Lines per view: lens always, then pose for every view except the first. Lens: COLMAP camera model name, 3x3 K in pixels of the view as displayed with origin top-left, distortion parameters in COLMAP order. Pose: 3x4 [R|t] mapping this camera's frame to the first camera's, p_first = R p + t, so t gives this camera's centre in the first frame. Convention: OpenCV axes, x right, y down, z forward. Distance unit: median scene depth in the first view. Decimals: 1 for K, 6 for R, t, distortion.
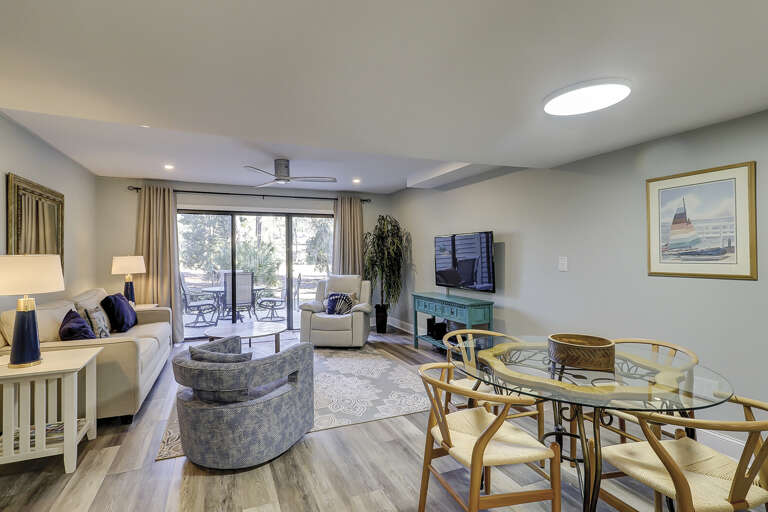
lens RADIAL K [[364.5, 0, 386.0], [0, 364.5, 249.0], [0, 0, 1]] dist [0.023723, -0.000093]
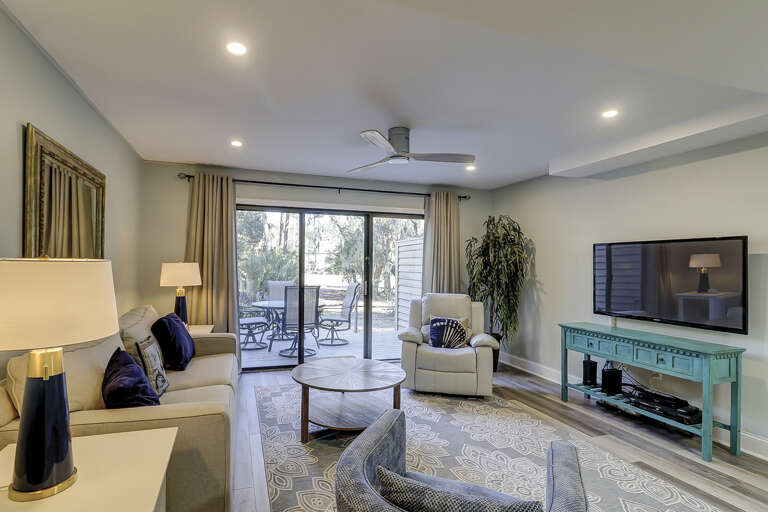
lens RADIAL K [[377.2, 0, 381.6], [0, 377.2, 263.1], [0, 0, 1]] dist [0.019152, 0.000335]
pose [[0.997417, 0.020760, -0.068759, -0.226251], [-0.020192, 0.999756, 0.008941, 0.004301], [0.068928, -0.007529, 0.997593, 0.242604]]
